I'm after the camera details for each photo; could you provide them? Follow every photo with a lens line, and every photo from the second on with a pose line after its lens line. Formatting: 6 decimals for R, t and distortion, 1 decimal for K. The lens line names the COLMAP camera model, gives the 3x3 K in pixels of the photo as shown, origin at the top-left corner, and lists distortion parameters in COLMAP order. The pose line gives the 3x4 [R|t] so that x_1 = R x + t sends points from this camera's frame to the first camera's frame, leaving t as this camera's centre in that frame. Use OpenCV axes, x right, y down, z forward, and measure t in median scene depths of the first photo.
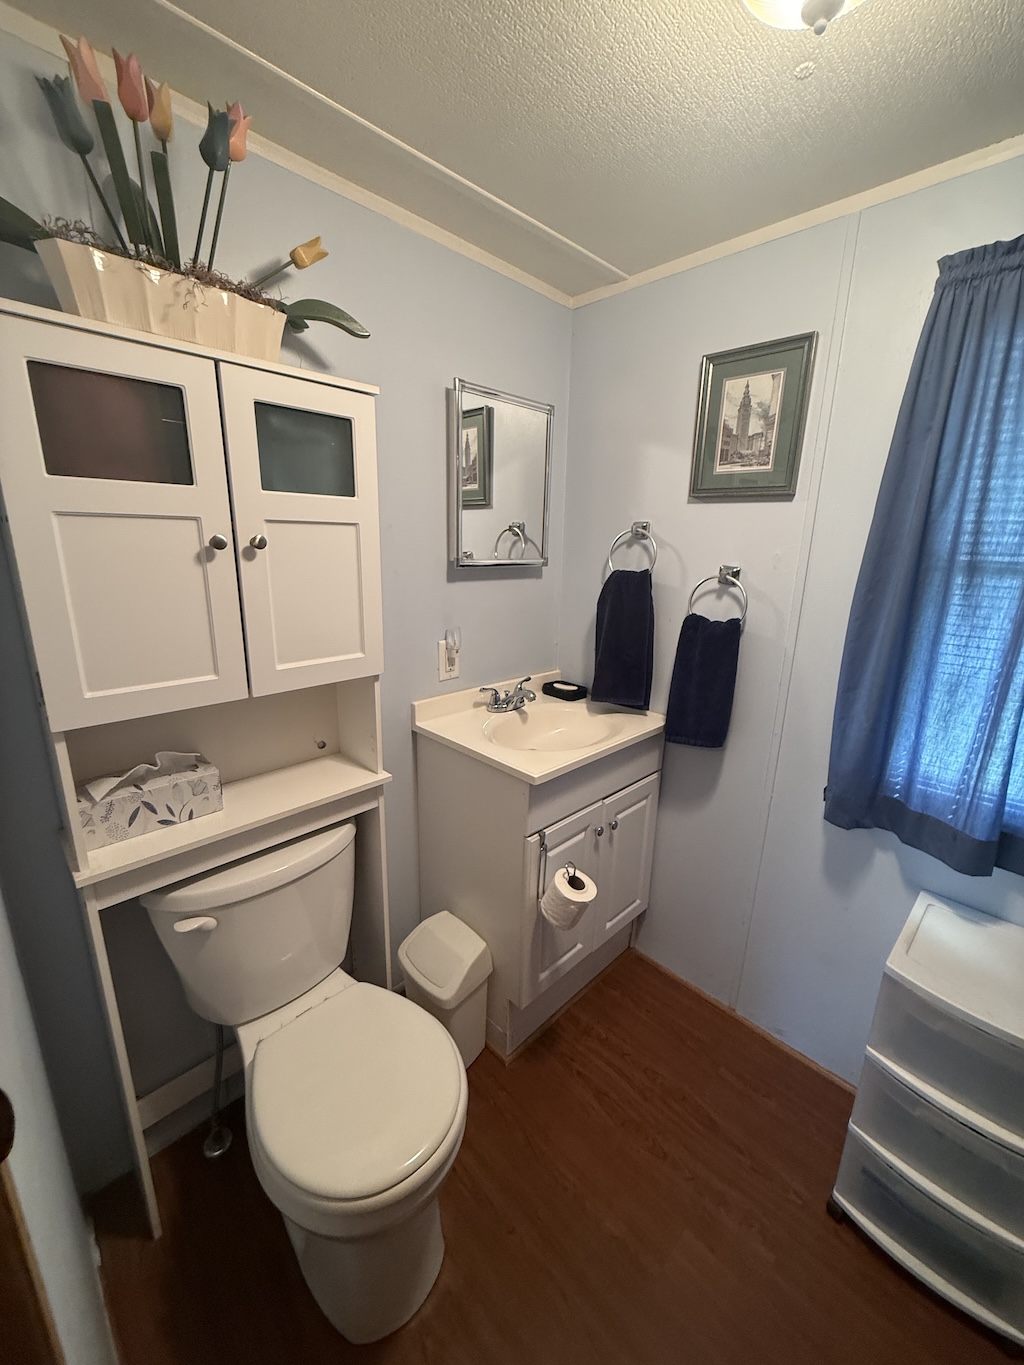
lens RADIAL K [[545.9, 0, 507.1], [0, 545.9, 676.1], [0, 0, 1]] dist [-0.000734, -0.000337]
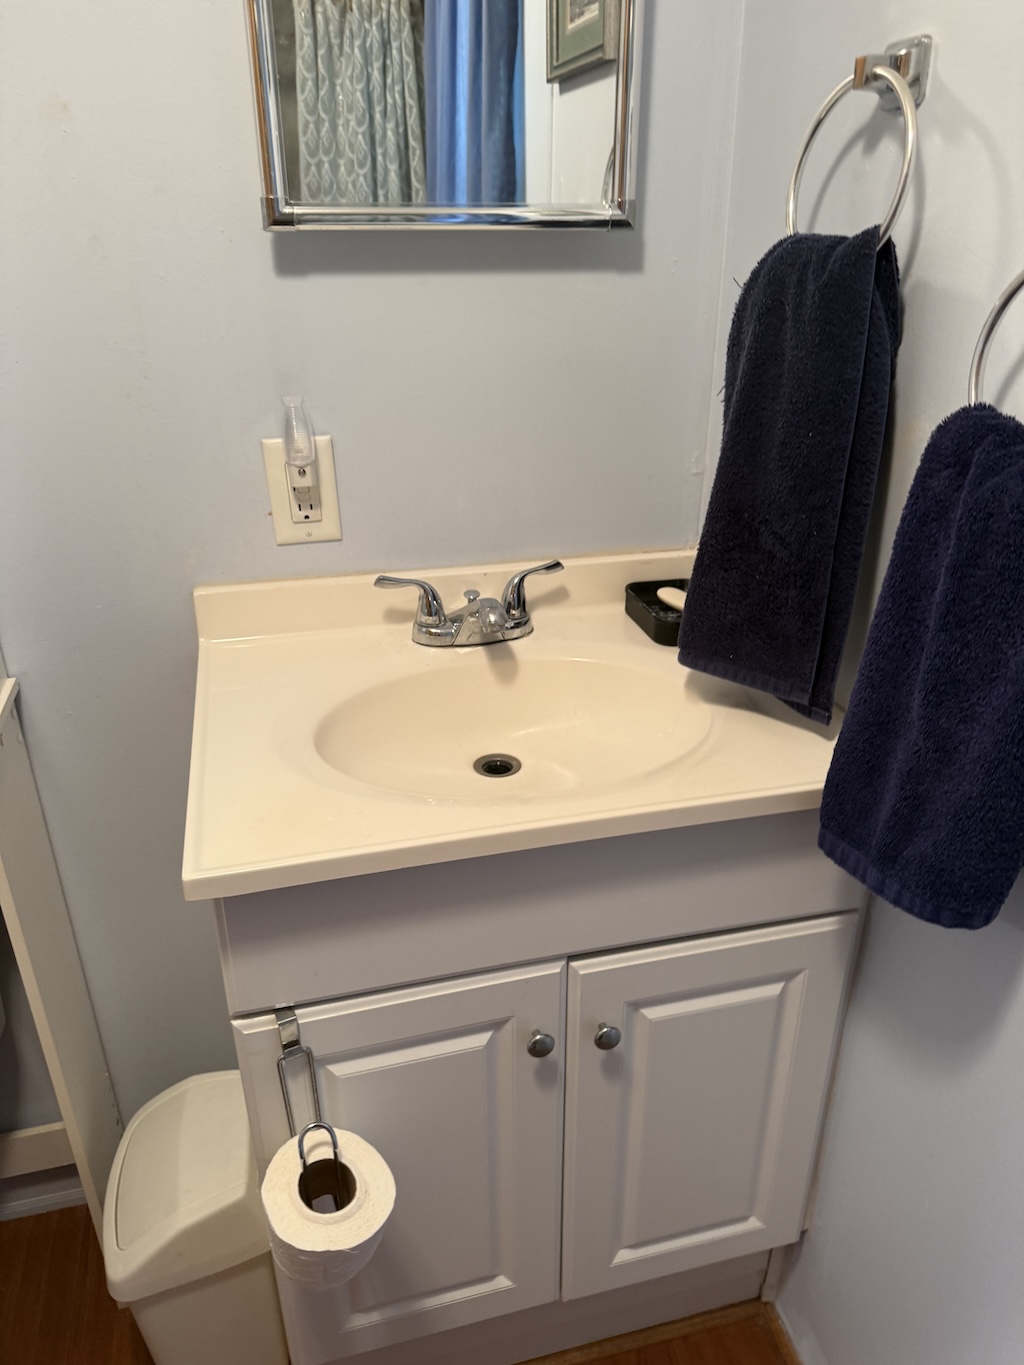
lens RADIAL K [[985.6, 0, 513.4], [0, 985.6, 692.8], [0, 0, 1]] dist [0.012227, -0.023073]
pose [[0.868152, 0.194136, -0.456752, 0.355569], [-0.100945, 0.970153, 0.220482, -0.058754], [0.485923, -0.145305, 0.861838, 0.439920]]
